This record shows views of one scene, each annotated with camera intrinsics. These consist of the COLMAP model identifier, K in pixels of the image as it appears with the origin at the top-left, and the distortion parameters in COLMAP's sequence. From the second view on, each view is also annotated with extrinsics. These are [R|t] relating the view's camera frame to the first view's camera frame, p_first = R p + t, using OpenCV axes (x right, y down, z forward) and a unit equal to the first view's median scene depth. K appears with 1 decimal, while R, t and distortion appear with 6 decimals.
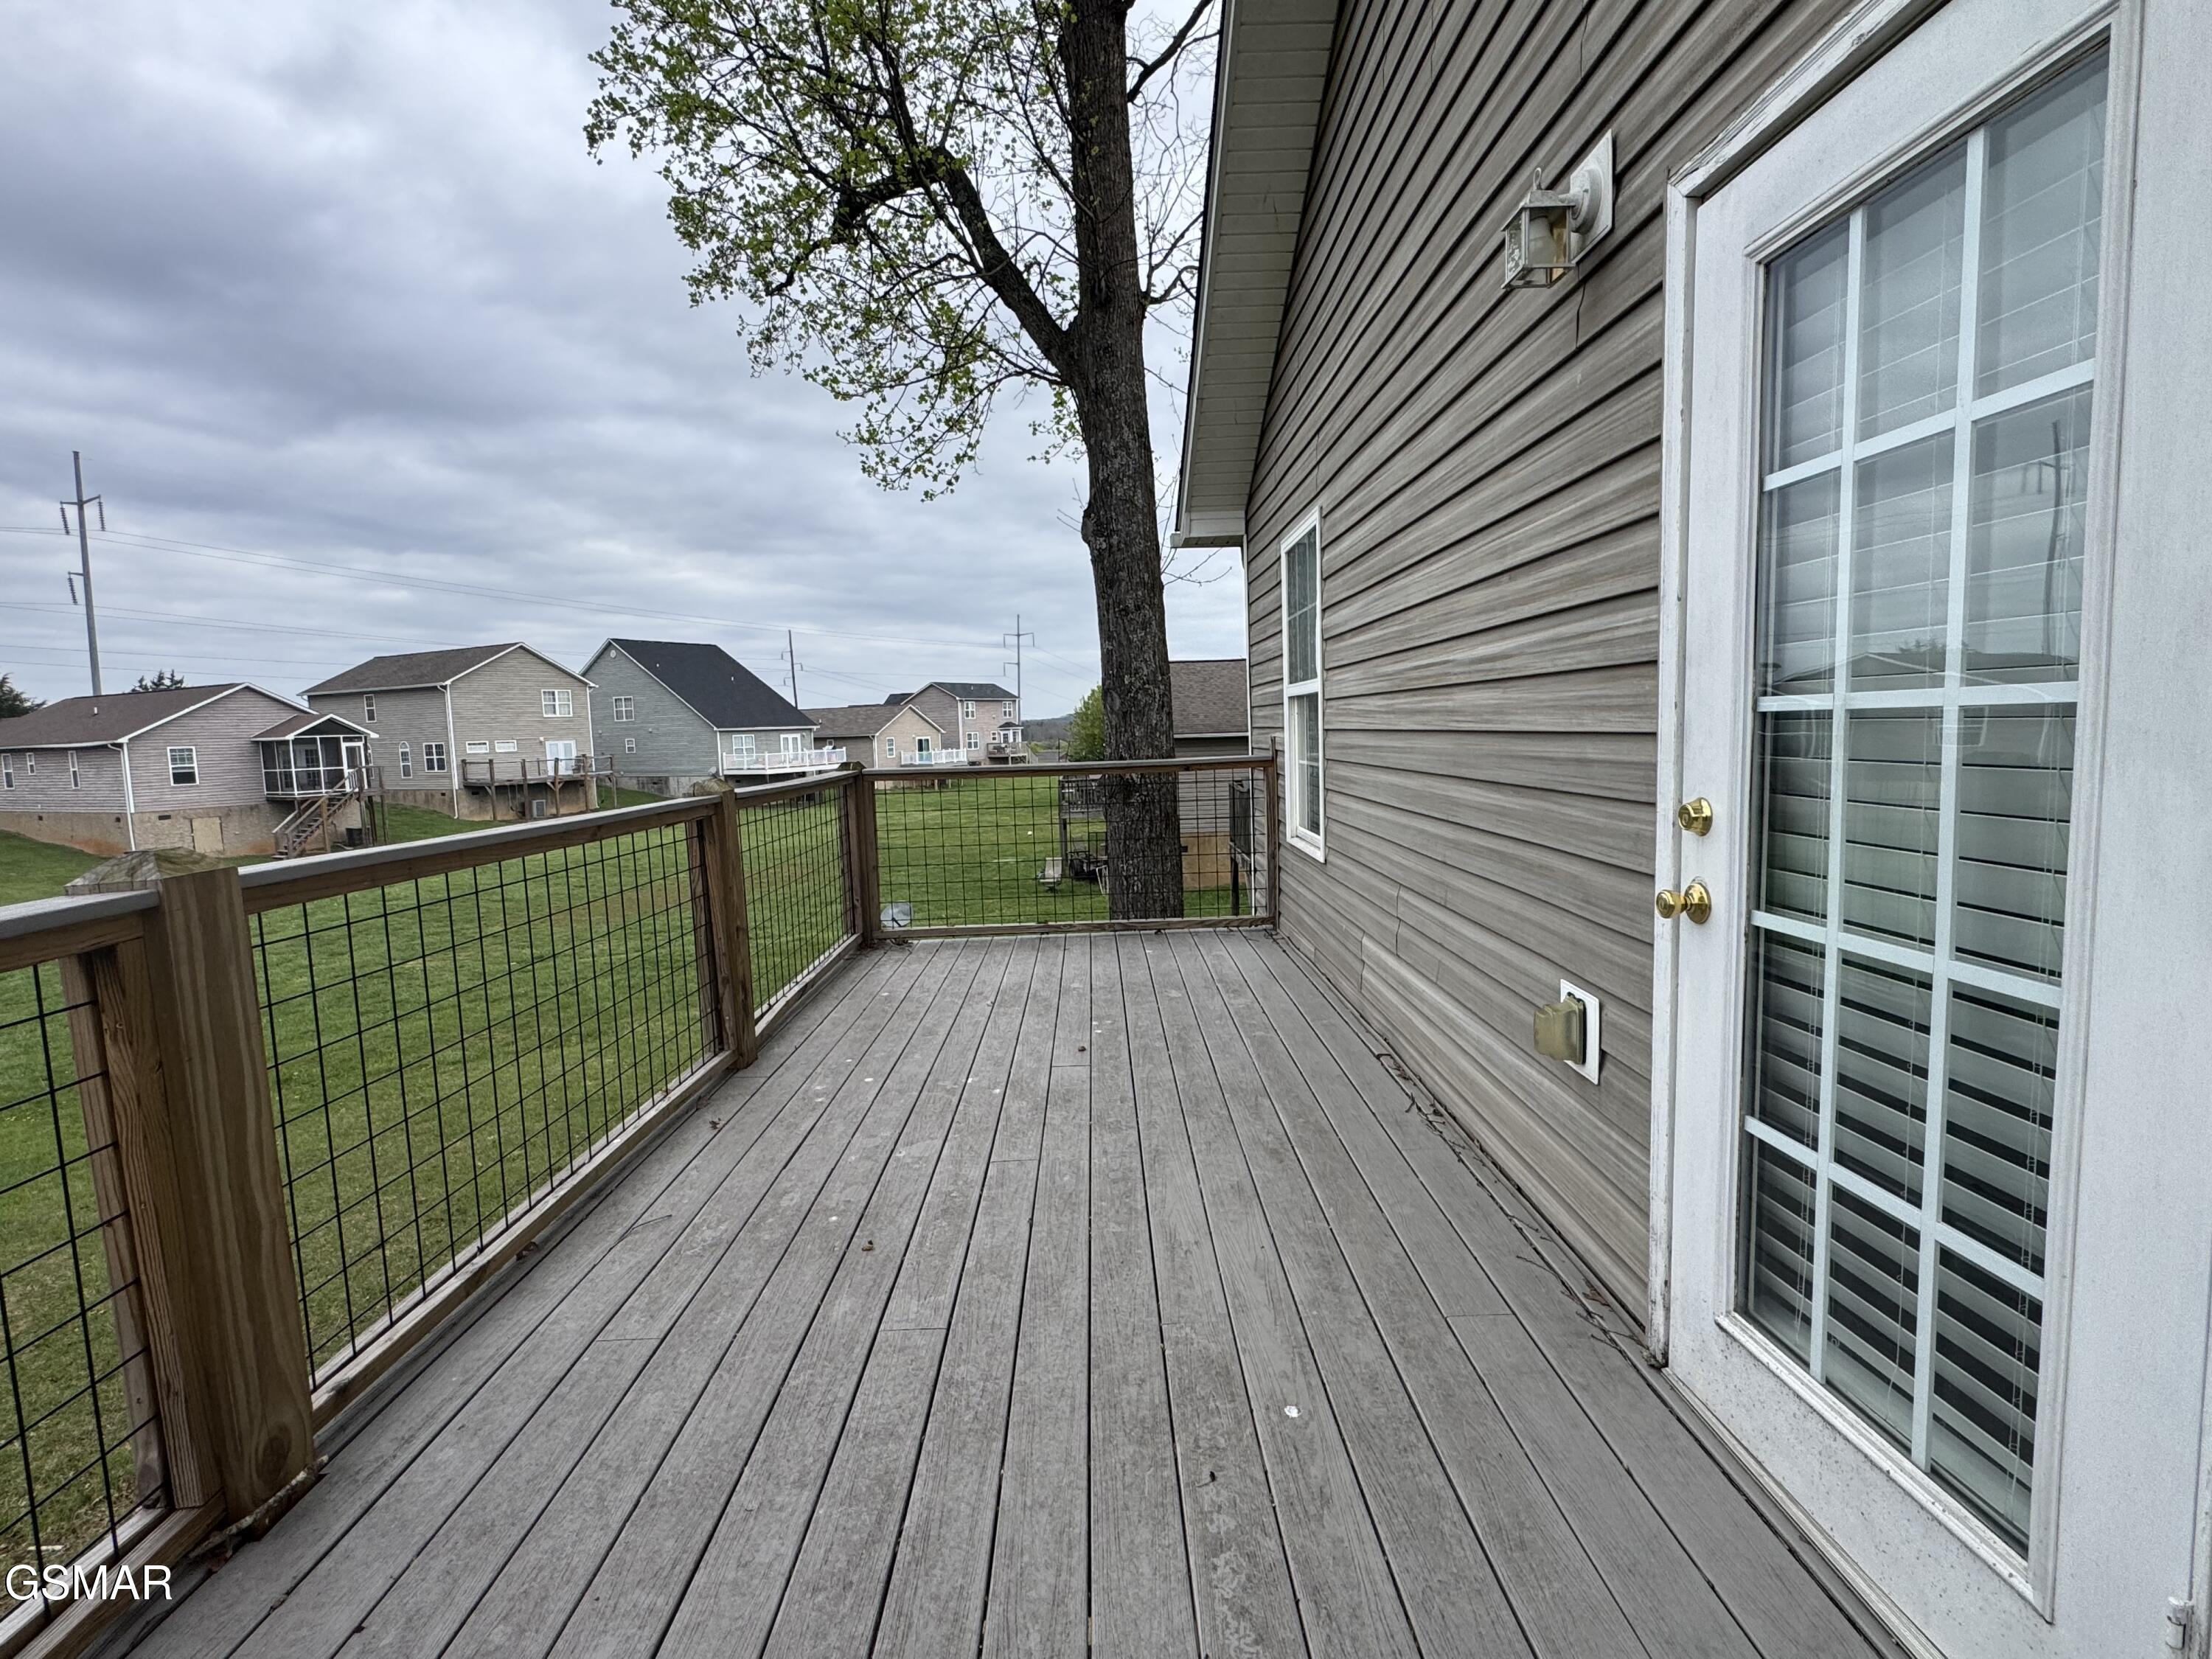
lens RADIAL K [[1084.9, 0, 1106.3], [0, 1084.9, 839.1], [0, 0, 1]] dist [-0.004847, 0.000240]
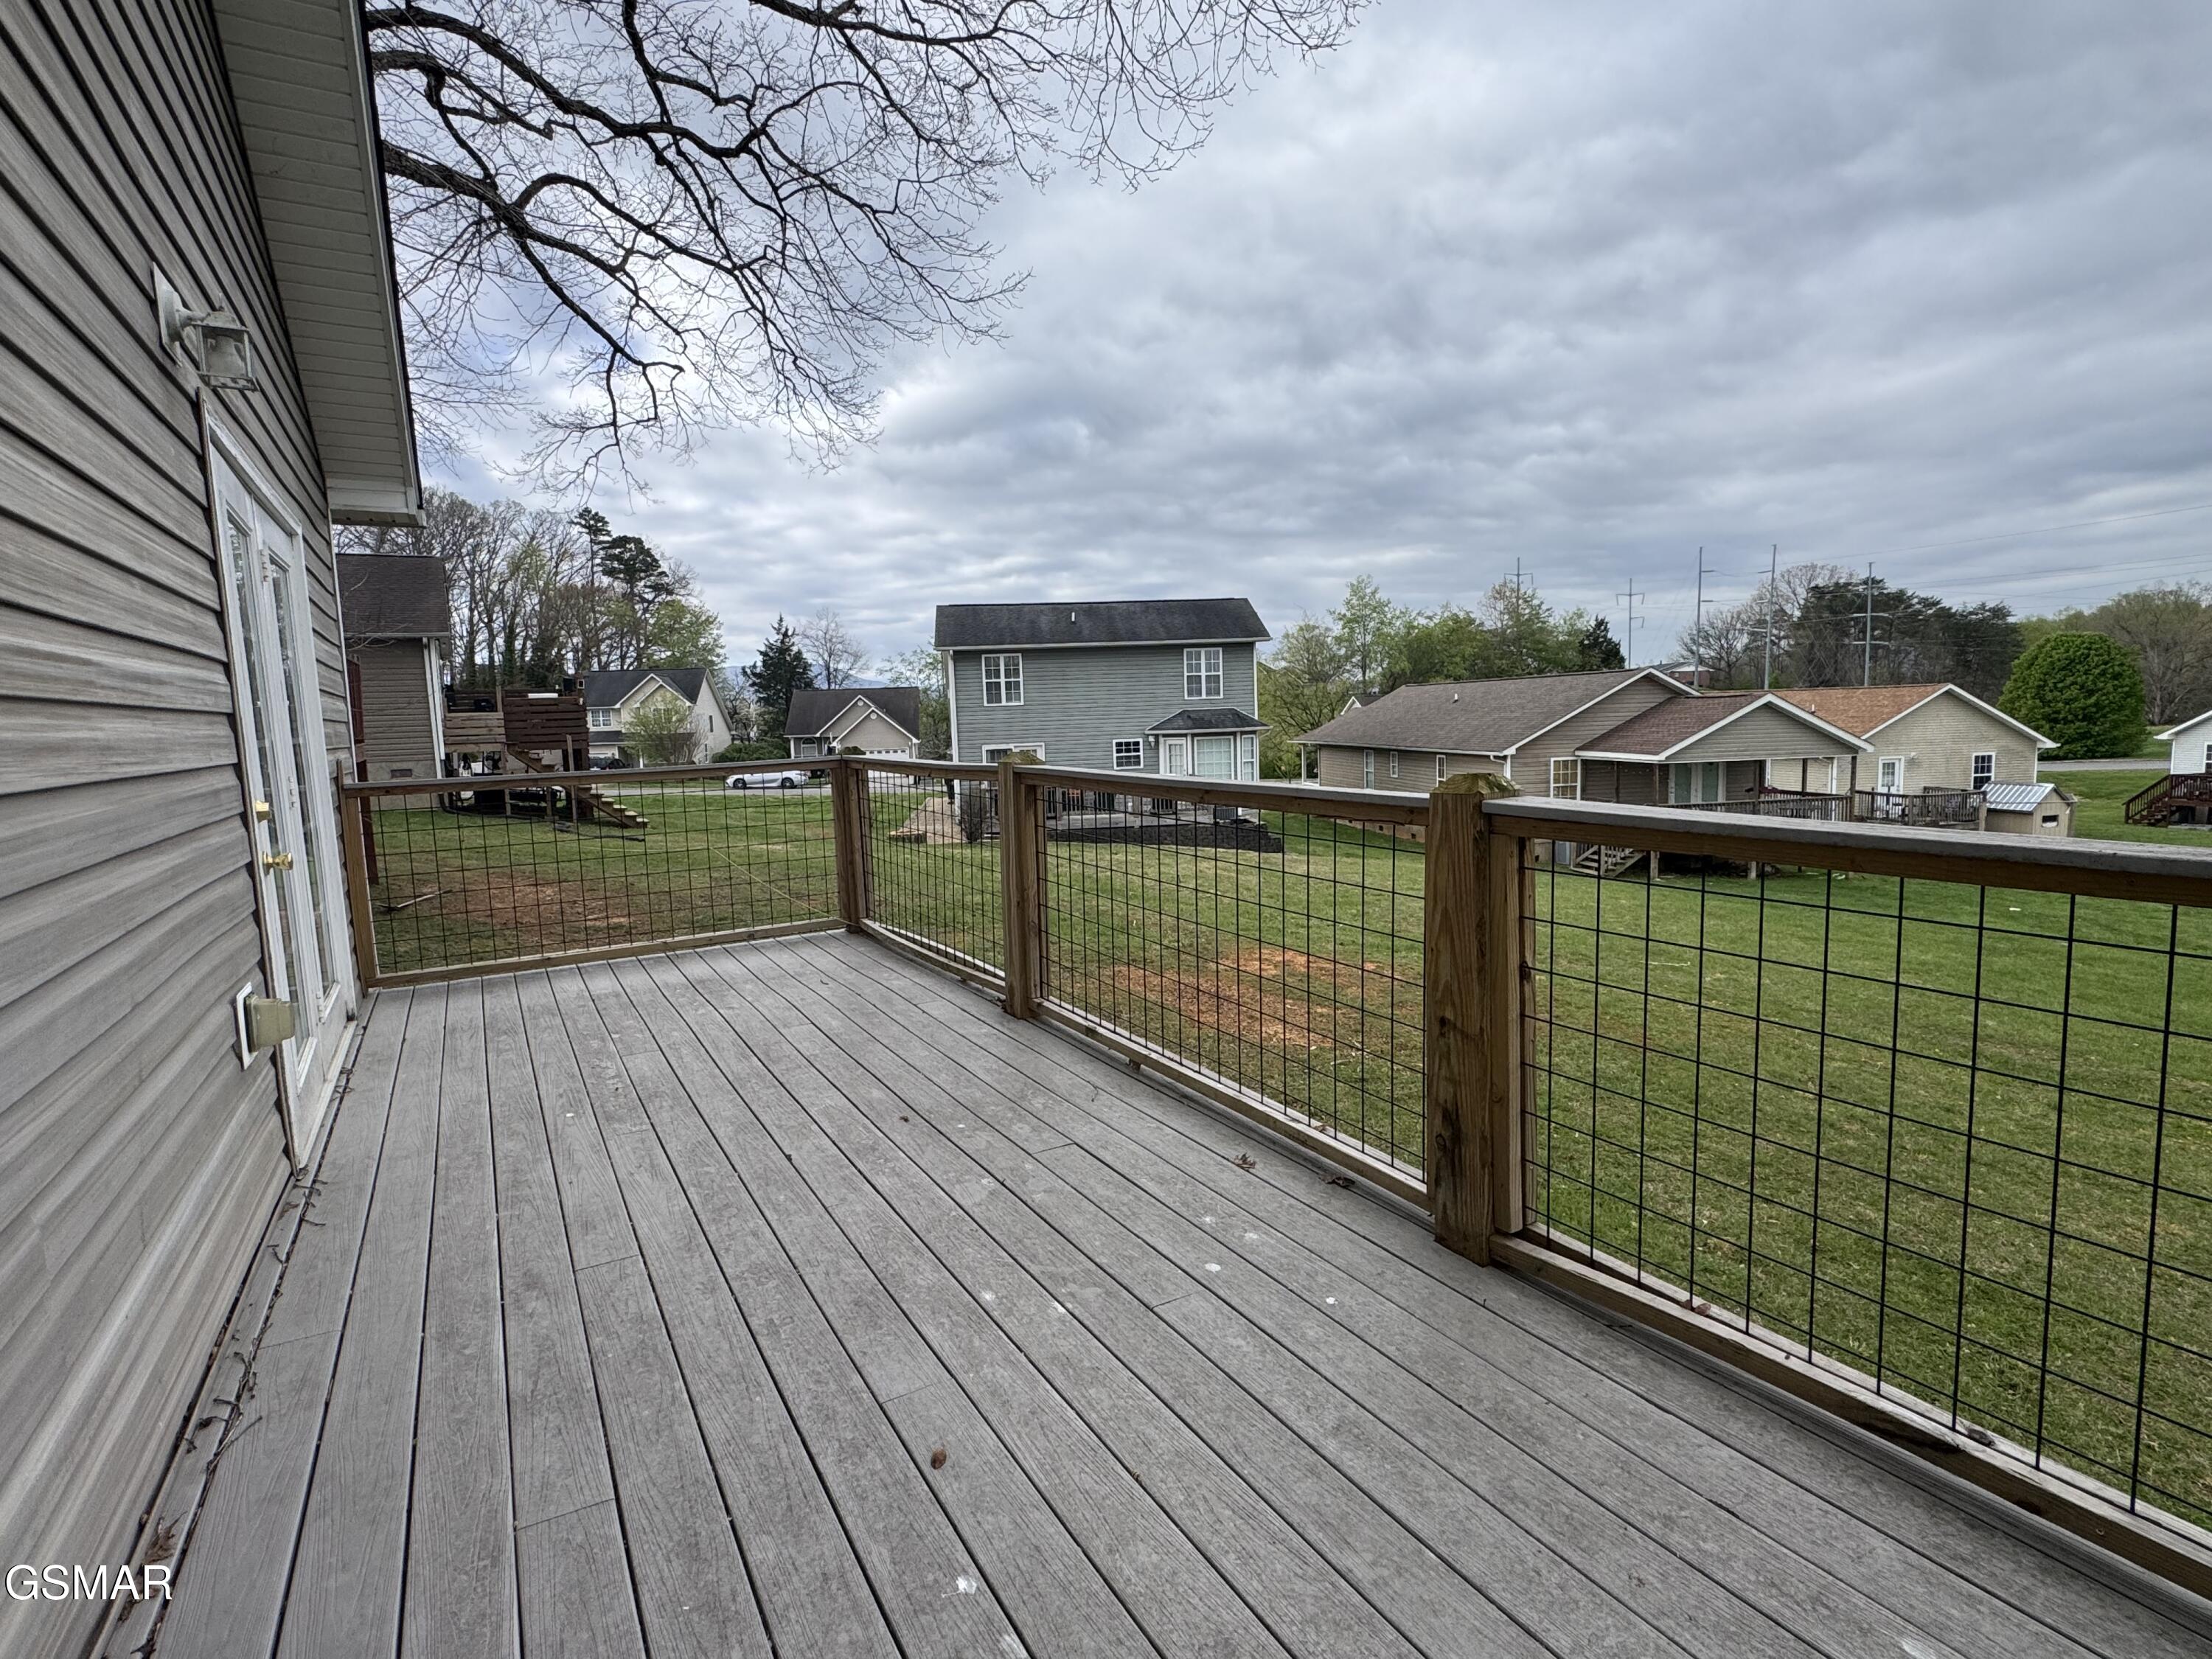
lens RADIAL K [[1084.9, 0, 1103.8], [0, 1084.9, 833.8], [0, 0, 1]] dist [-0.004847, 0.000240]
pose [[-0.865997, 0.116860, -0.486202, 0.140856], [0.008041, 0.975438, 0.220126, -0.203680], [0.499984, 0.186719, -0.845666, 1.832962]]
